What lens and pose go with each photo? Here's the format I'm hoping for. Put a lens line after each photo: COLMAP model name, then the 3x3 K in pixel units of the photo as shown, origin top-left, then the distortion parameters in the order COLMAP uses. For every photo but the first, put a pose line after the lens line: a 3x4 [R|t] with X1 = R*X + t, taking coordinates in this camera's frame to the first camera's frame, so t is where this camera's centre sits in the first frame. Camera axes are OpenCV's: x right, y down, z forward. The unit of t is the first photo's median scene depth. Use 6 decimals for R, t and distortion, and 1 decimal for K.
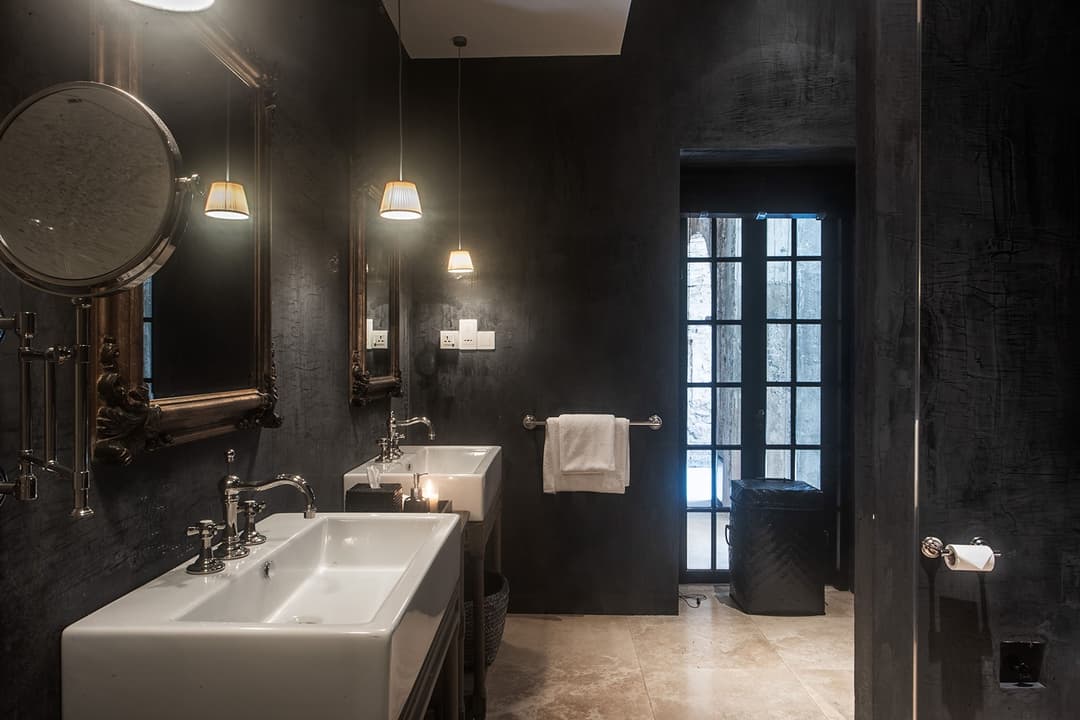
lens RADIAL K [[730.9, 0, 542.4], [0, 730.9, 365.2], [0, 0, 1]] dist [0.006913, 0.001226]
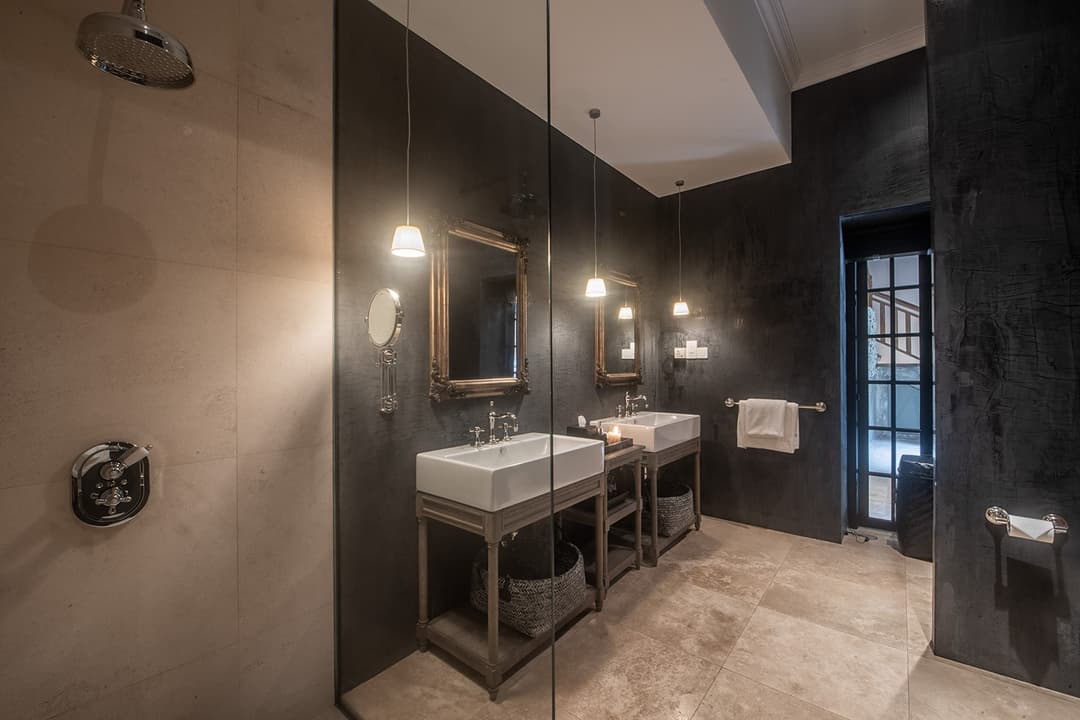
lens RADIAL K [[449.7, 0, 540.0], [0, 449.7, 360.0], [0, 0, 1]] dist [-0.000208, -0.000175]
pose [[0.789344, -0.009824, -0.613873, 0.376722], [-0.000013, 0.999872, -0.016018, -0.001142], [0.613951, 0.012651, 0.789242, -0.070417]]
